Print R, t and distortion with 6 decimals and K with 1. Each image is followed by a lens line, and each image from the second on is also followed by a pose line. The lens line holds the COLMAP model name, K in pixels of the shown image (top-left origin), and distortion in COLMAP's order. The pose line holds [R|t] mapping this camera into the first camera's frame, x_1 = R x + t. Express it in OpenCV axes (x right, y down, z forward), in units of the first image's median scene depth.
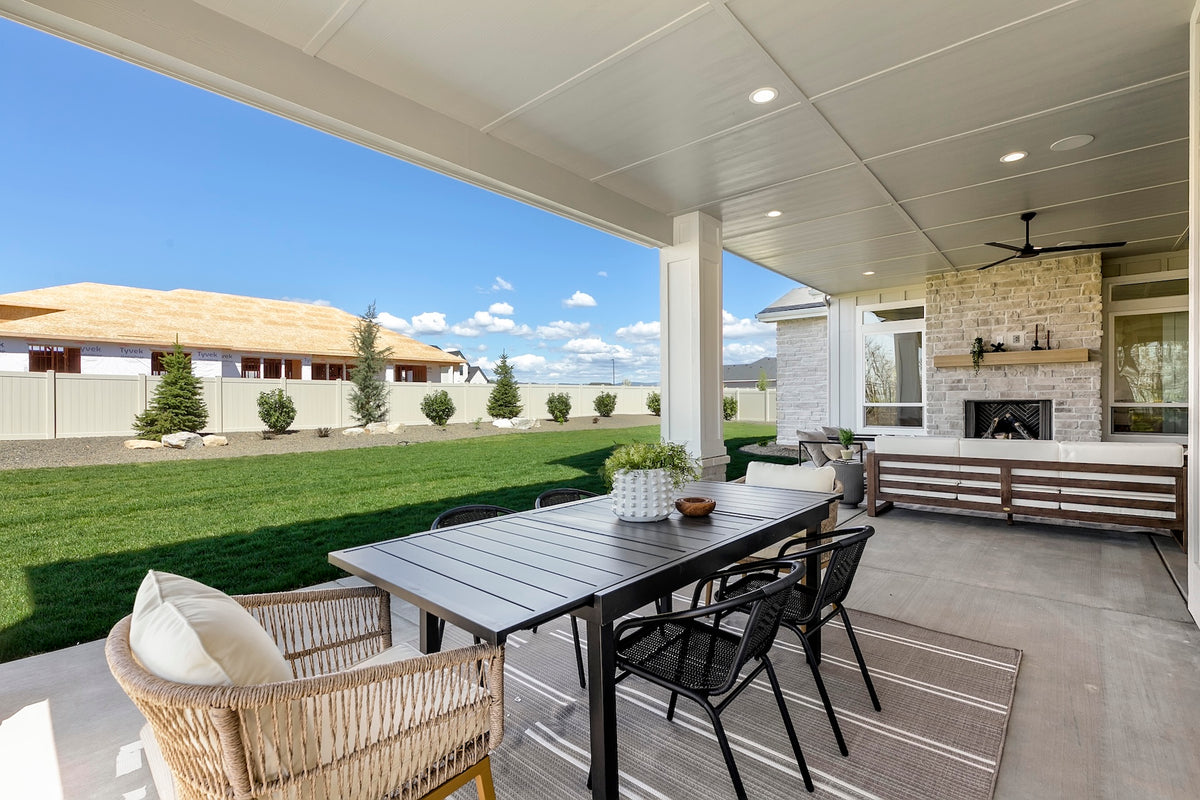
lens RADIAL K [[527.9, 0, 605.0], [0, 527.9, 400.9], [0, 0, 1]] dist [-0.001080, -0.000046]
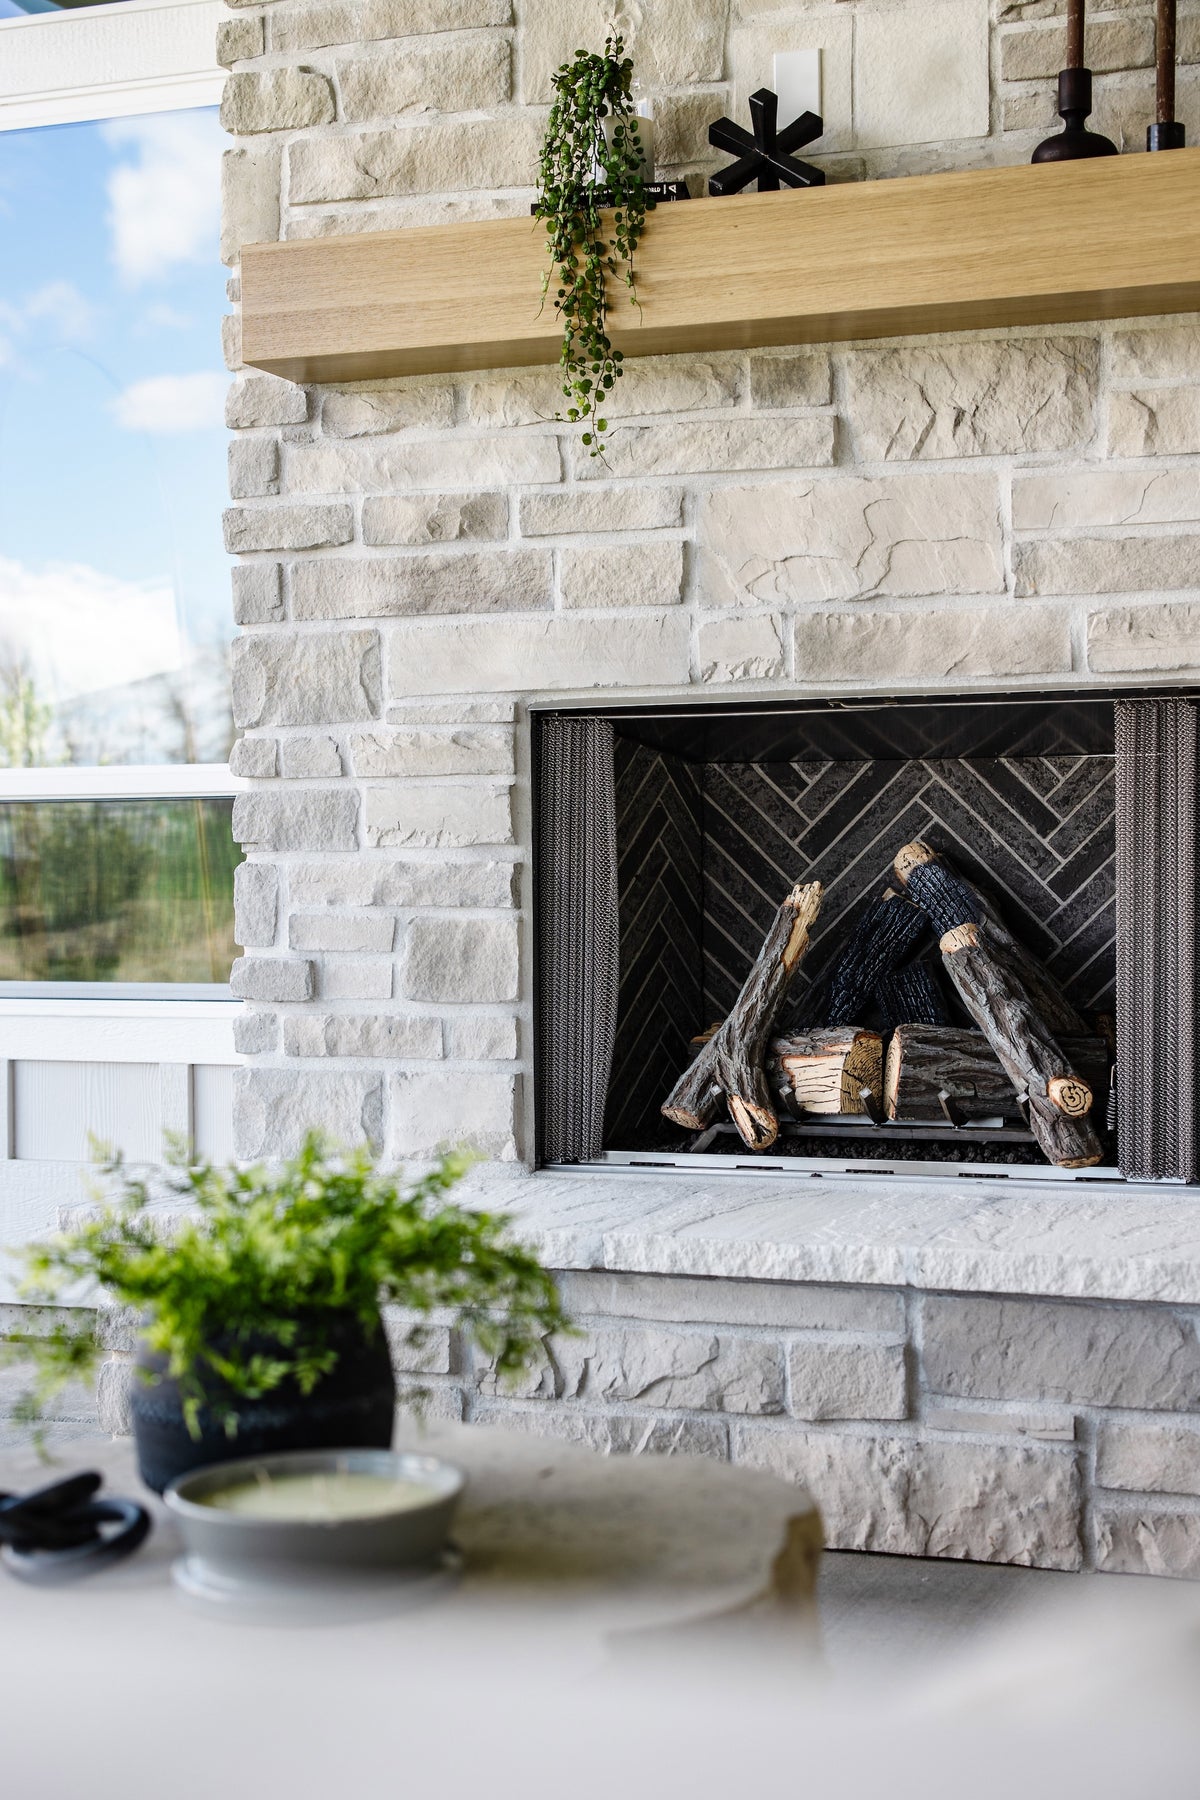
lens RADIAL K [[2582.5, 0, 598.7], [0, 2582.5, 895.5], [0, 0, 1]] dist [0.022817, 0.000000]
pose [[0.935402, -0.005017, 0.353550, 0.550444], [0.002764, 0.999973, 0.006879, 0.032618], [-0.353575, -0.005458, 0.935390, 0.567360]]
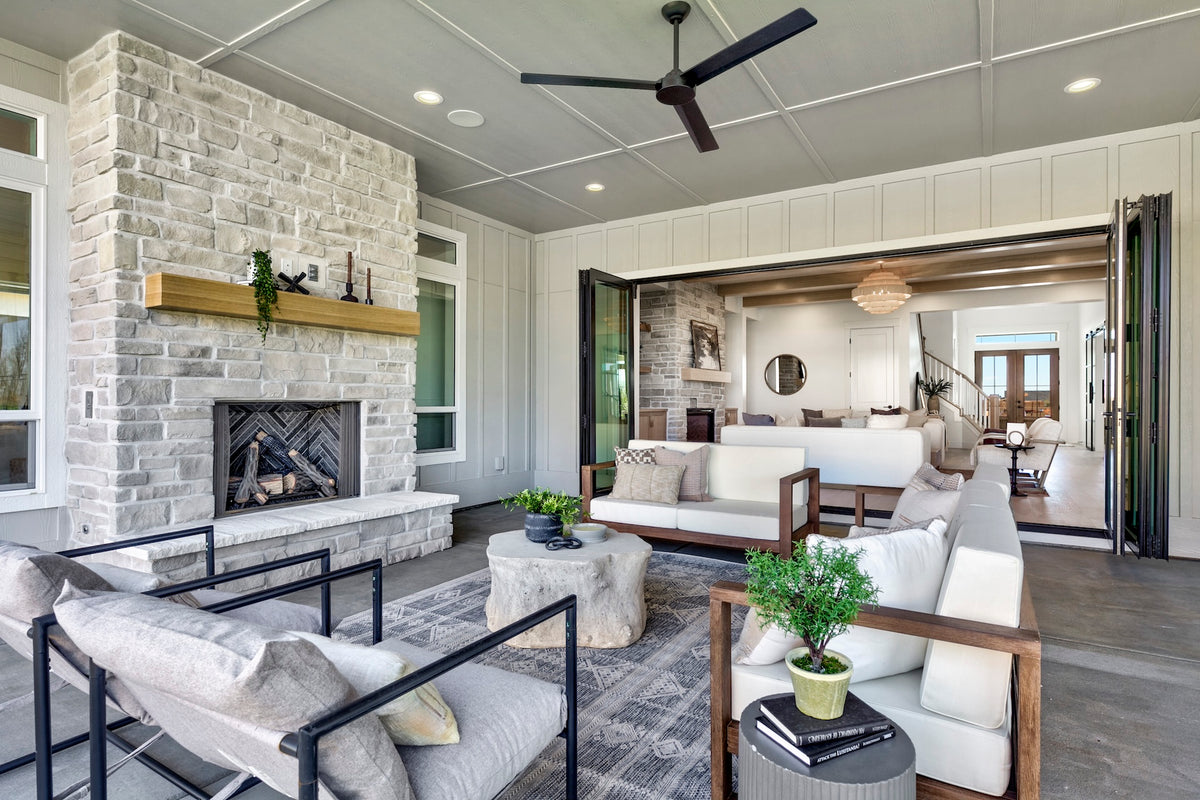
lens RADIAL K [[622.6, 0, 603.5], [0, 622.6, 399.2], [0, 0, 1]] dist [-0.000948, 0.001186]
pose [[-0.159860, 0.010608, 0.987083, 0.187597], [0.003718, 0.999942, -0.010144, 0.002779], [-0.987133, 0.002048, -0.159891, 0.831637]]
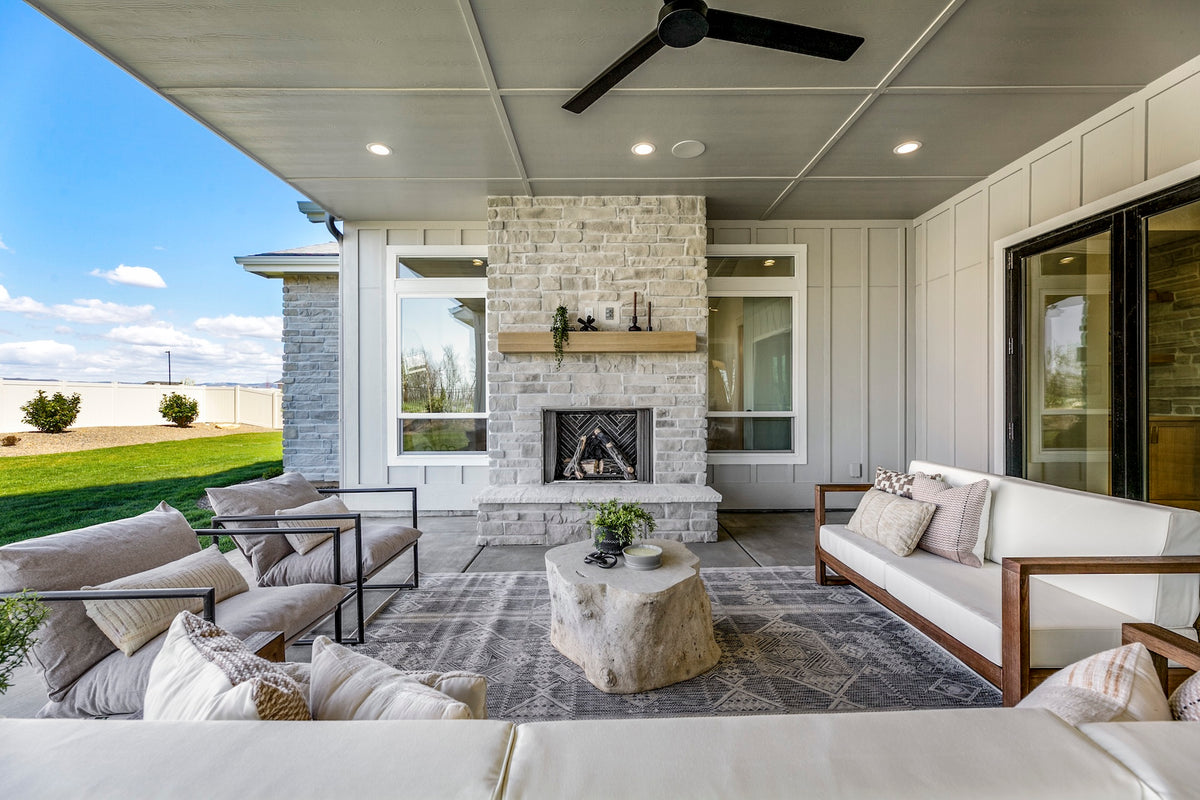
lens RADIAL K [[486.9, 0, 600.7], [0, 486.9, 400.5], [0, 0, 1]] dist [0.000847, -0.000061]
pose [[0.752168, 0.003103, 0.658964, 0.381292], [0.001745, 0.999976, -0.006700, -0.007642], [-0.658969, 0.006190, 0.752145, 0.562008]]
